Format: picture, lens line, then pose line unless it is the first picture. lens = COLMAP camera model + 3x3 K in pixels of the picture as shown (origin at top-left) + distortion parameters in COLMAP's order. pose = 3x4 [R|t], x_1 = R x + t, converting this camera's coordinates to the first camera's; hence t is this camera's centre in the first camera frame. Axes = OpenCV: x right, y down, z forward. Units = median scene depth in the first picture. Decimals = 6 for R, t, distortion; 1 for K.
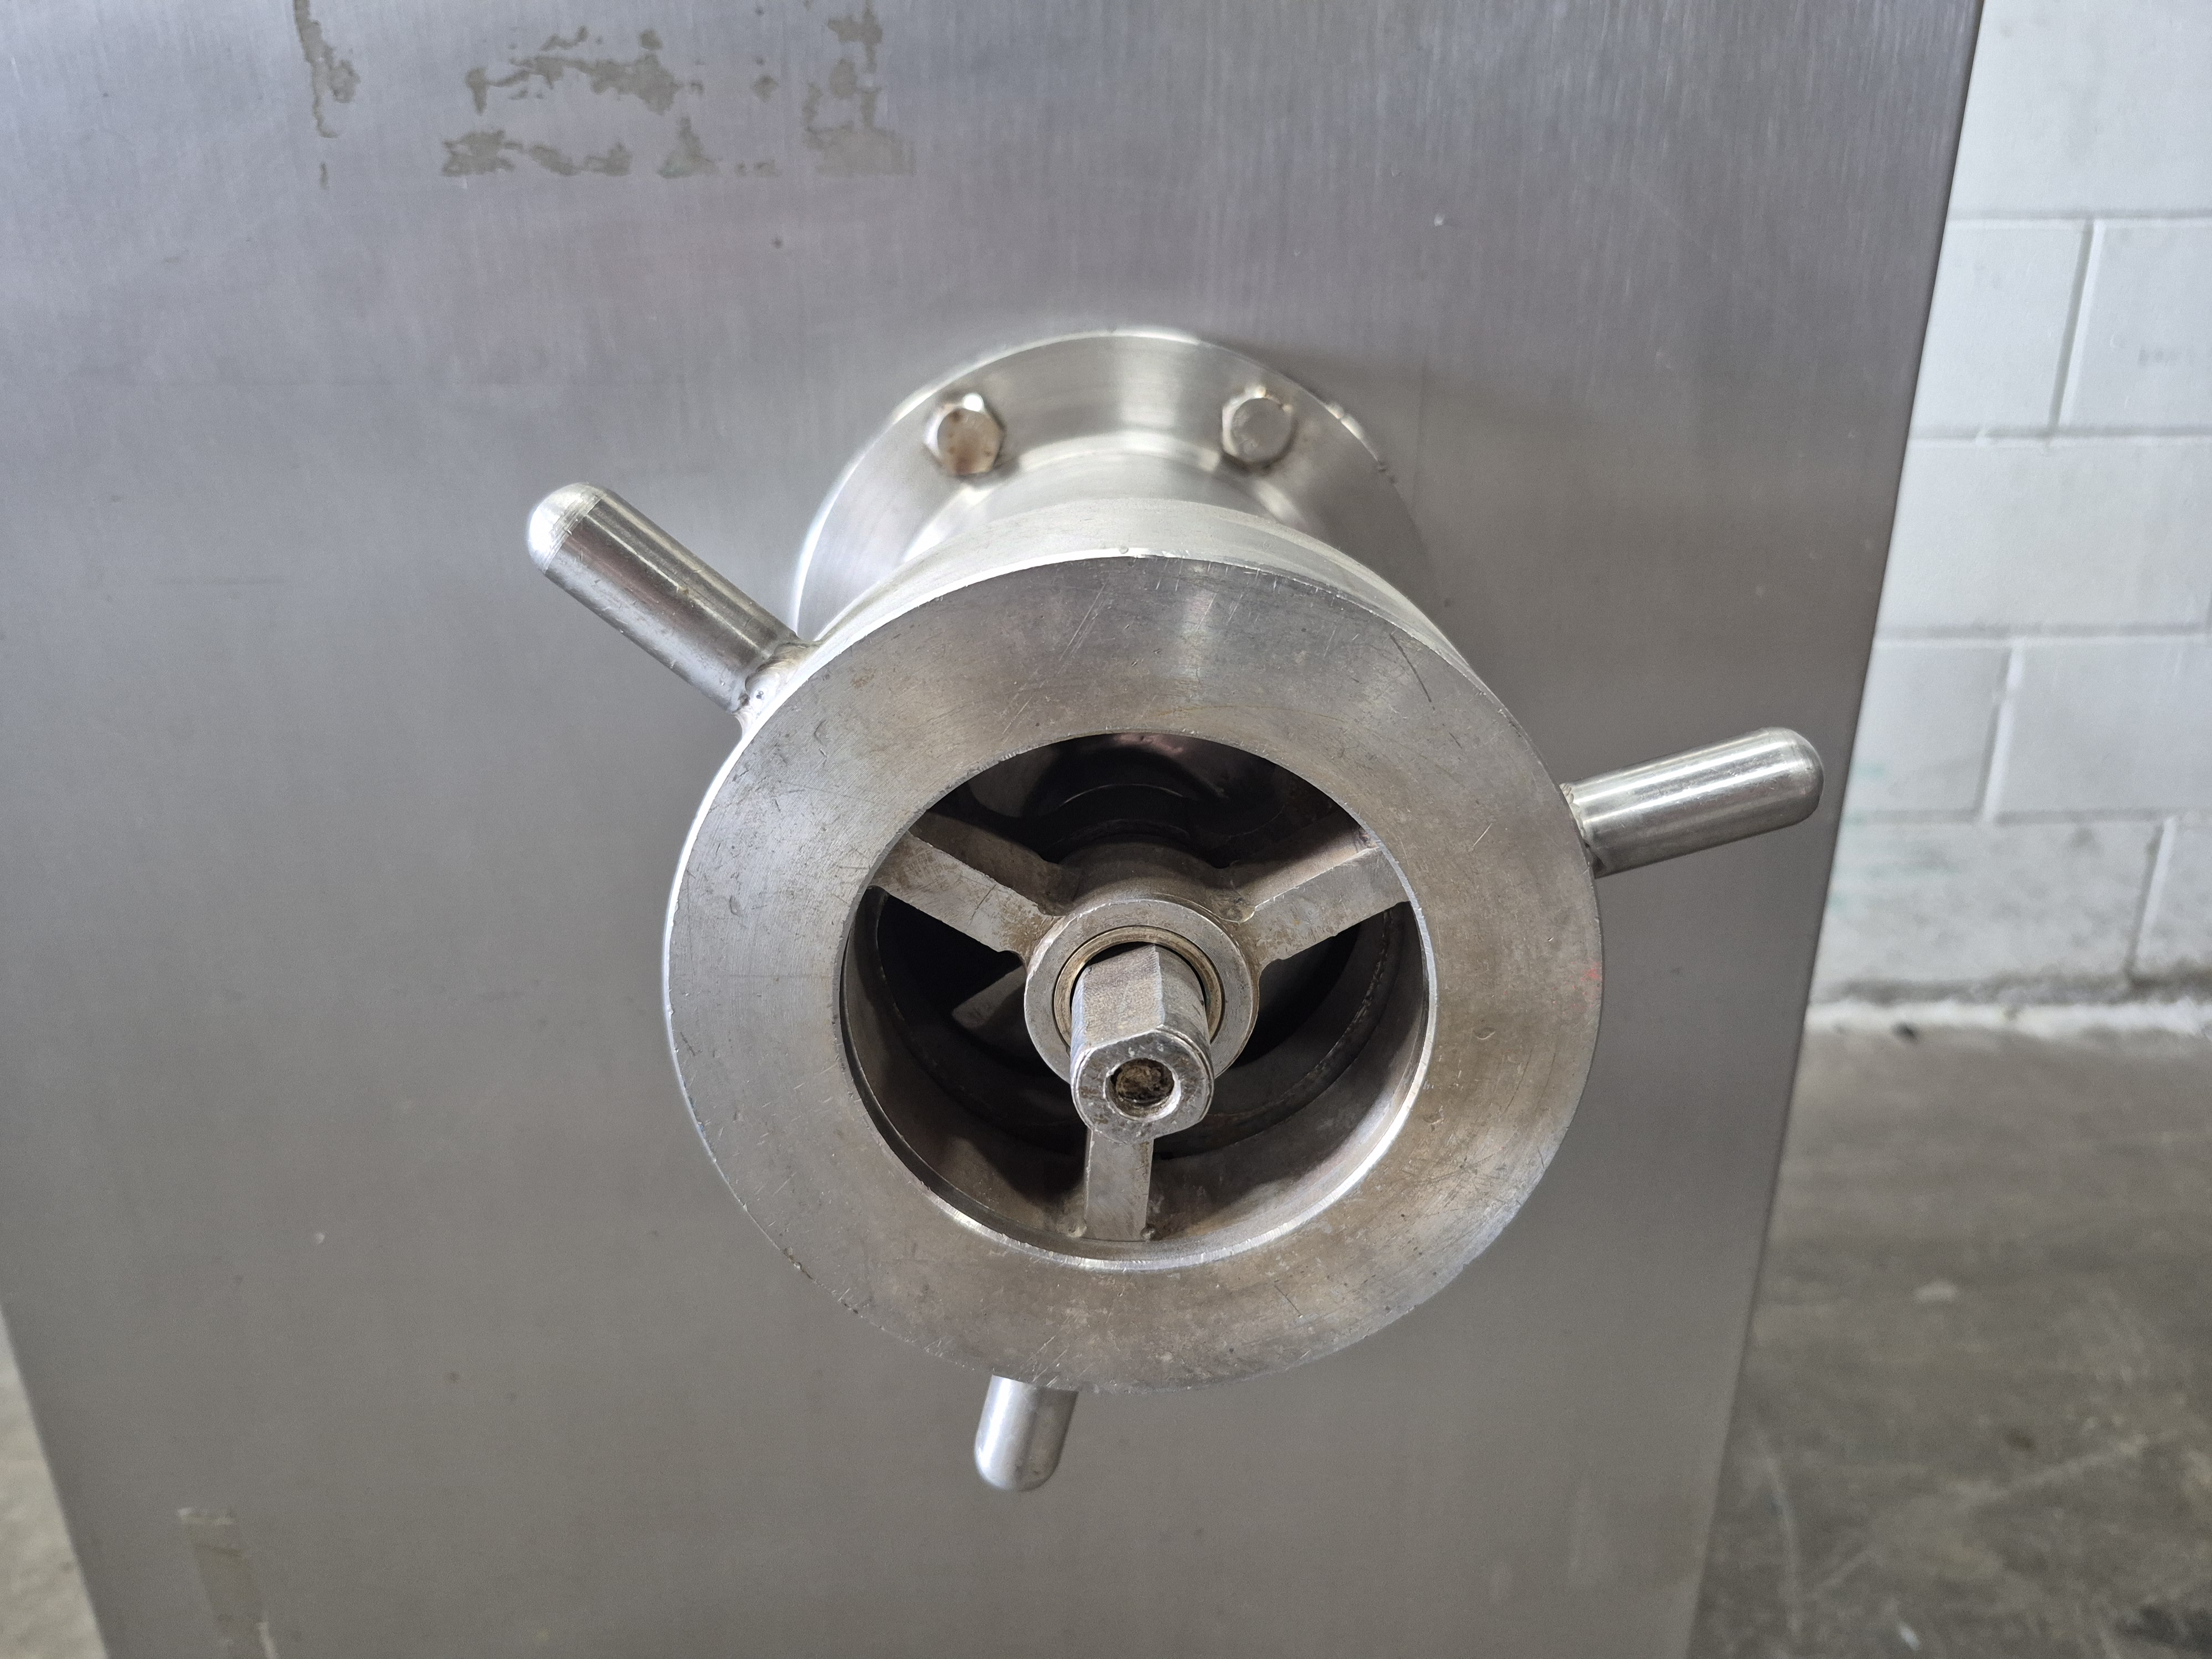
lens RADIAL K [[1561.2, 0, 1086.5], [0, 1561.2, 822.6], [0, 0, 1]] dist [0.047283, -0.068255]
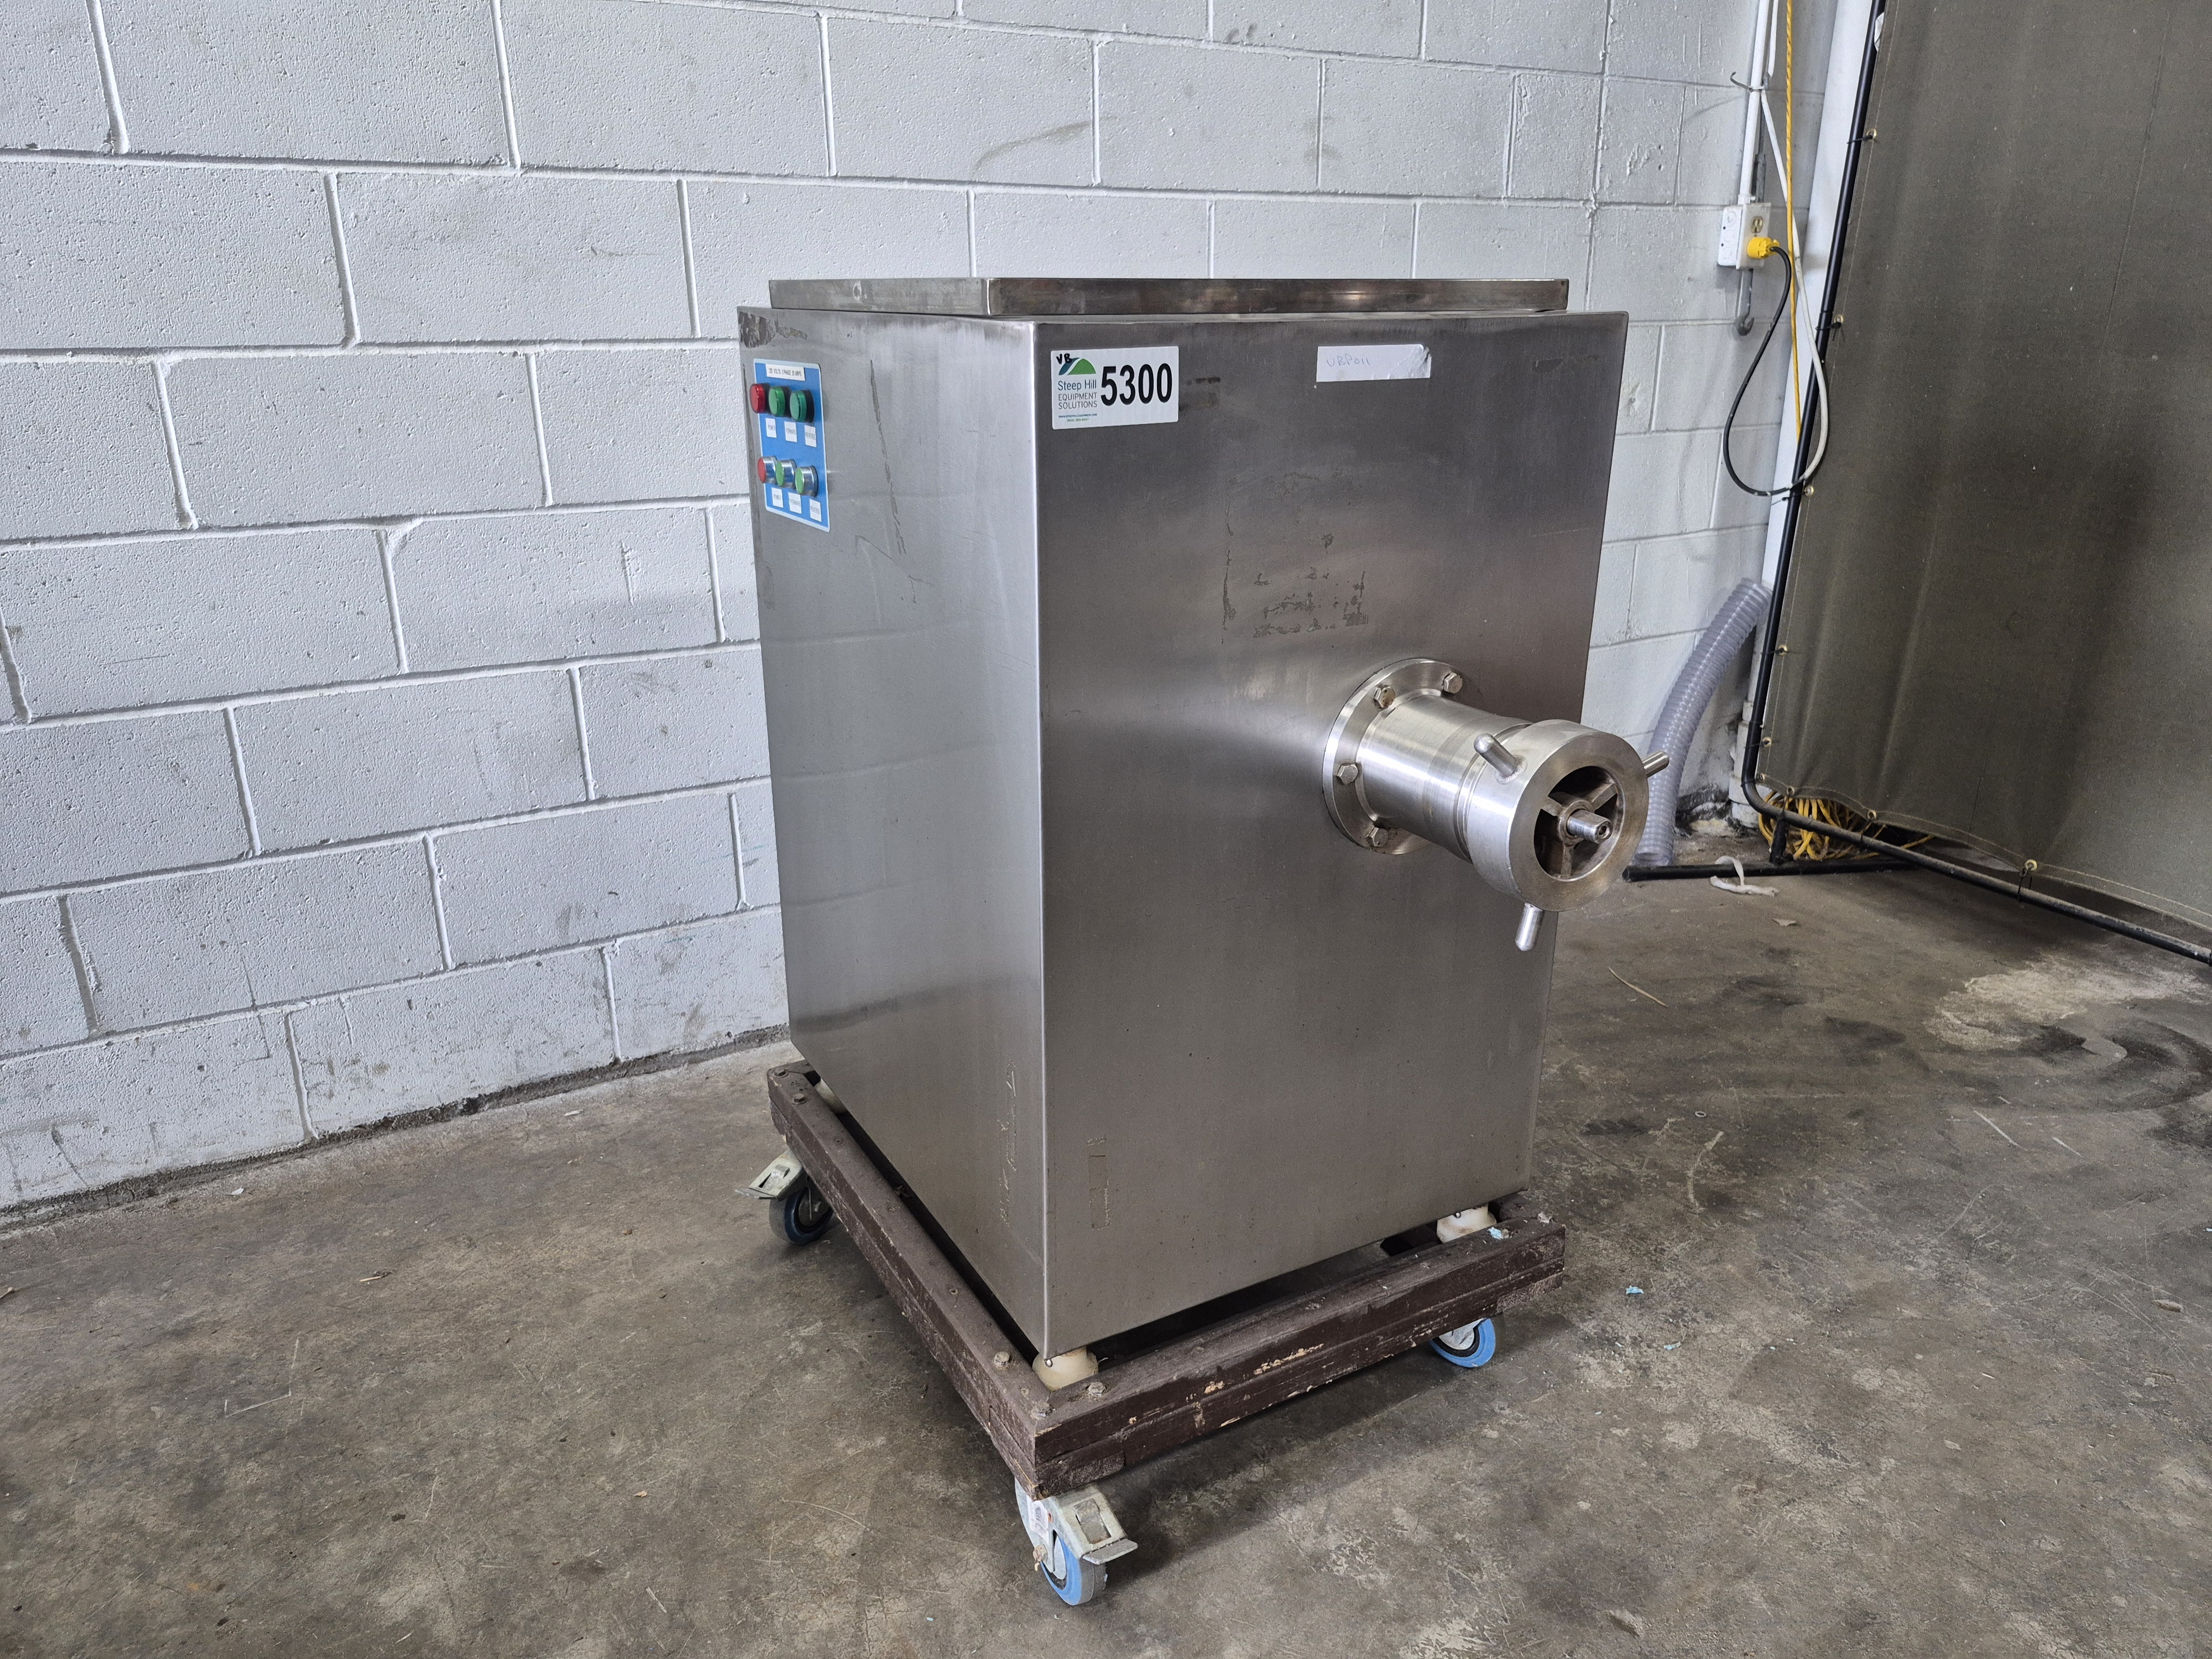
lens RADIAL K [[1535.6, 0, 1109.6], [0, 1535.6, 842.1], [0, 0, 1]] dist [0.057169, -0.061085]
pose [[0.874736, -0.157110, 0.458425, -2.218786], [0.167011, 0.985769, 0.019161, -0.103107], [-0.454912, 0.059802, 0.888526, -1.694619]]
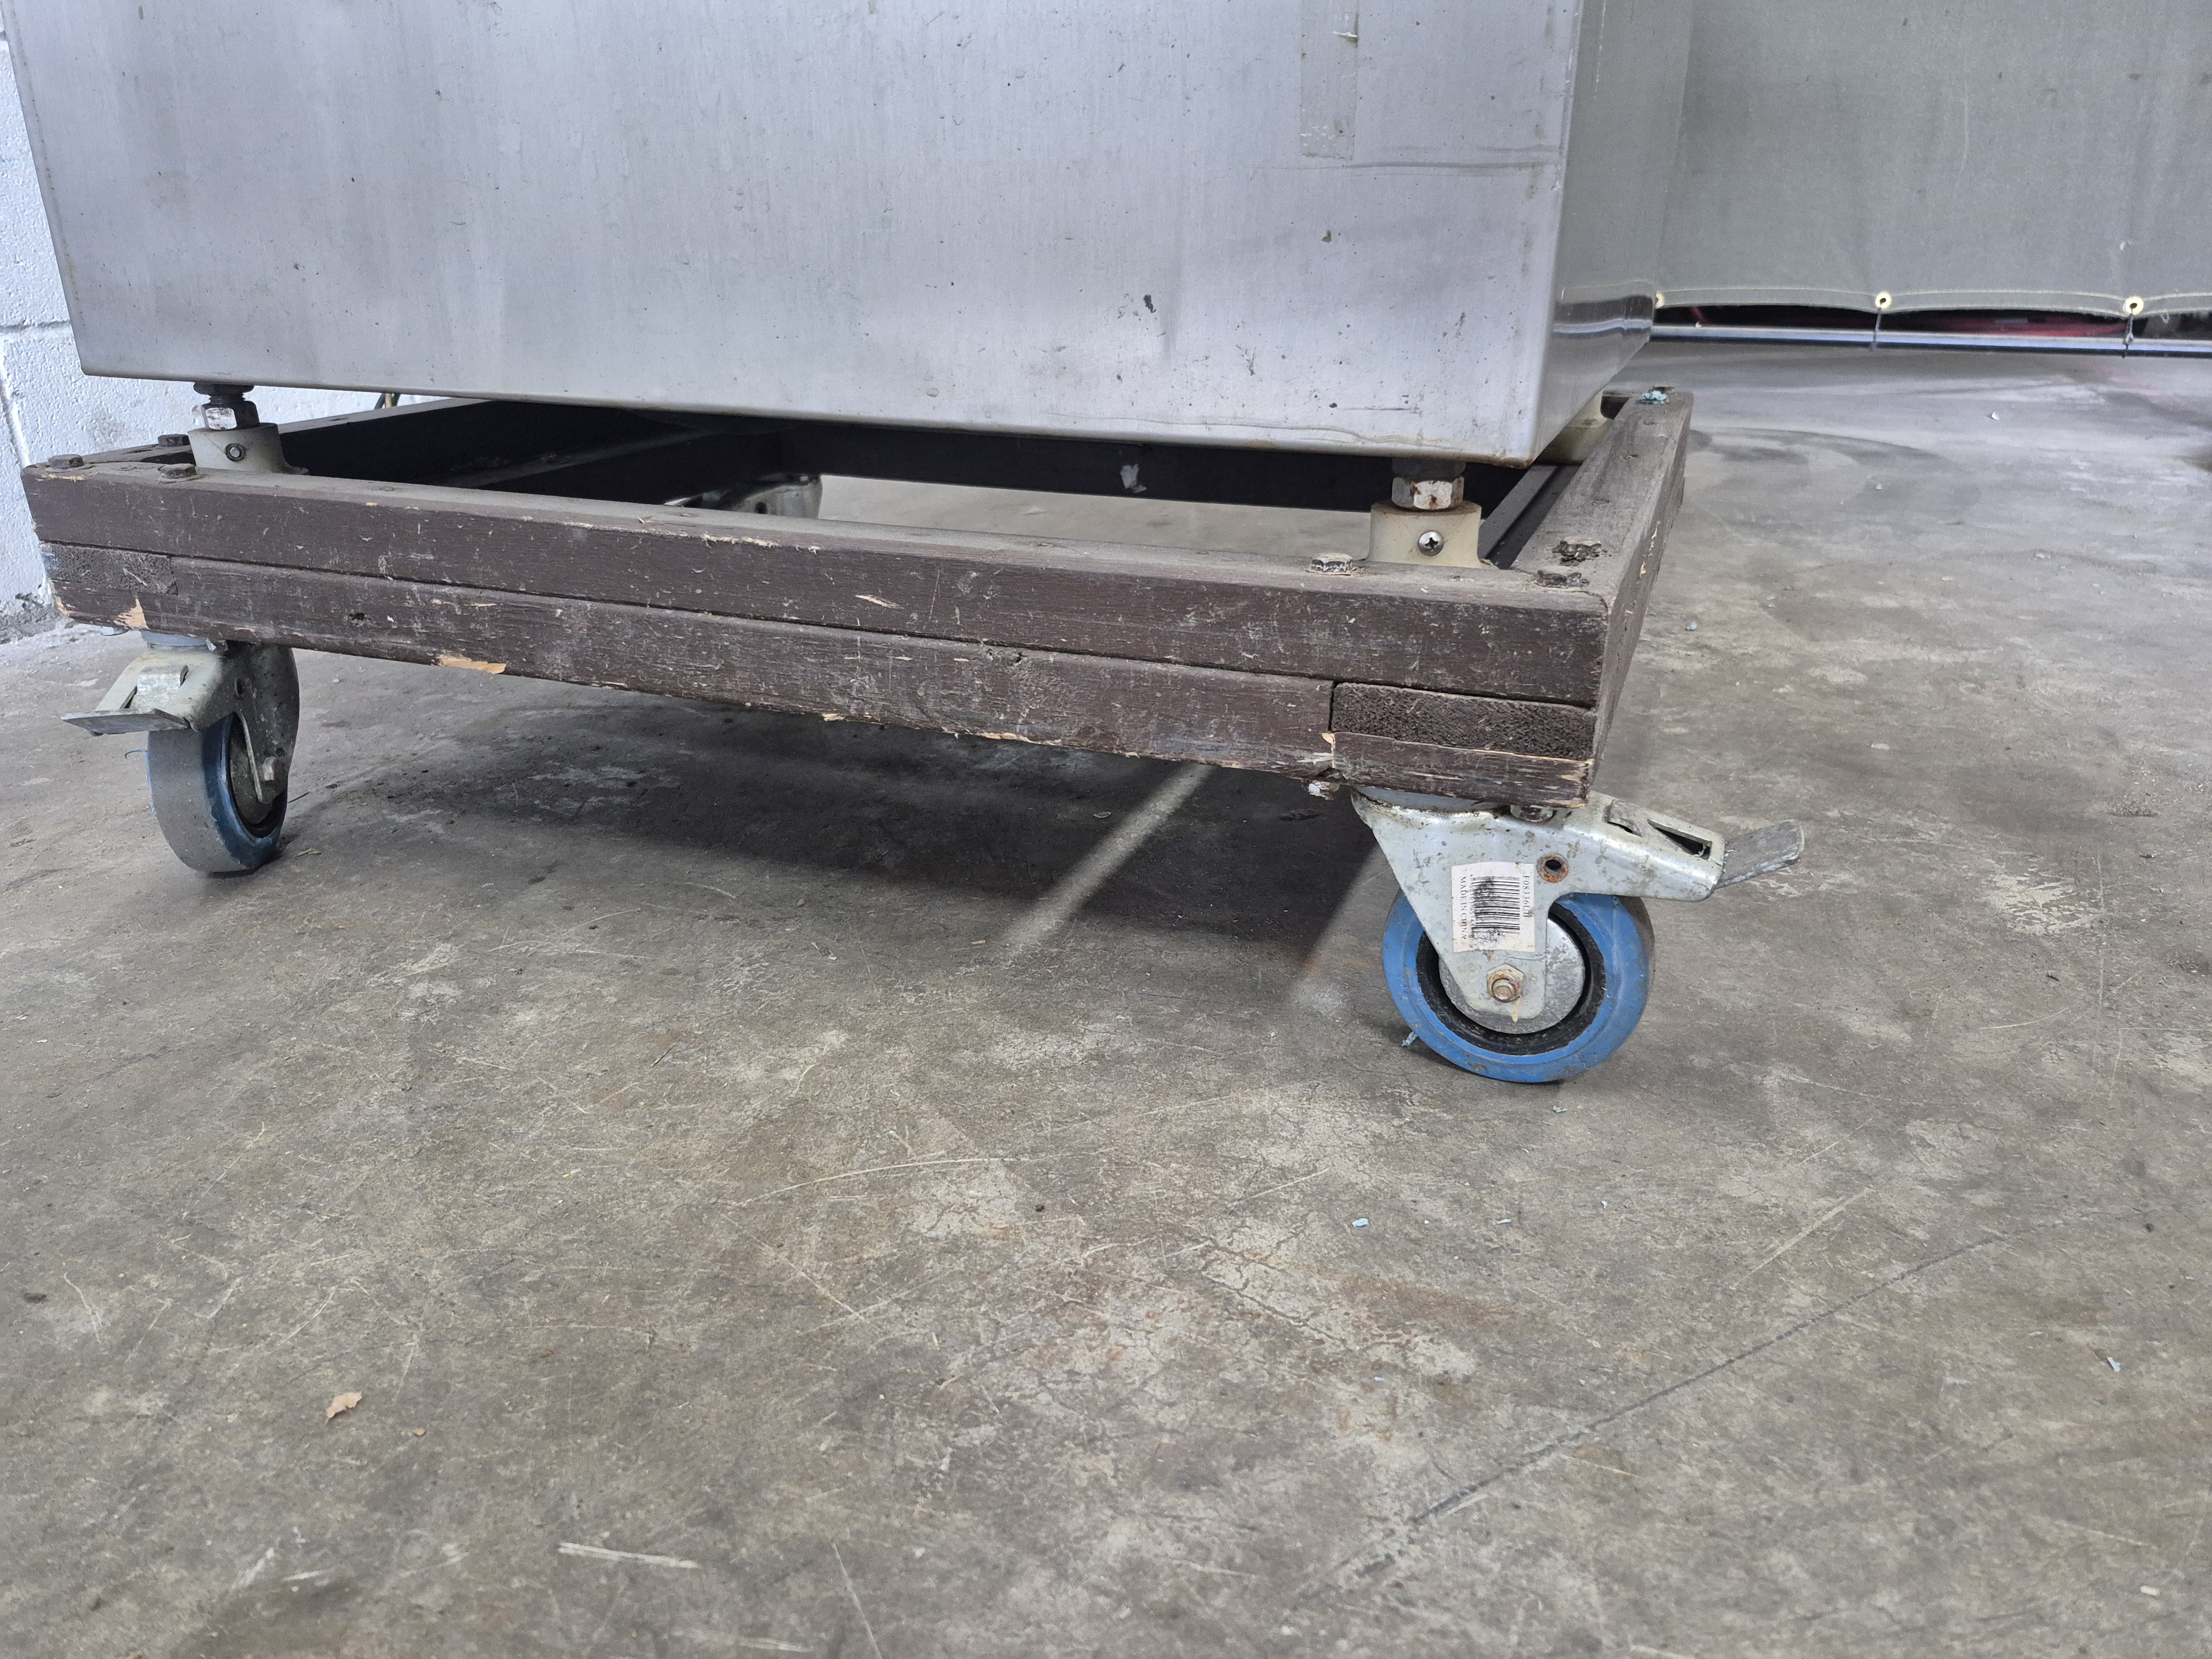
lens RADIAL K [[1535.6, 0, 1109.6], [0, 1535.6, 842.1], [0, 0, 1]] dist [0.057169, -0.061085]
pose [[0.376663, -0.343873, 0.860161, -2.365064], [0.321561, 0.919345, 0.226722, 0.992334], [-0.868748, 0.191196, 0.456859, 1.343481]]
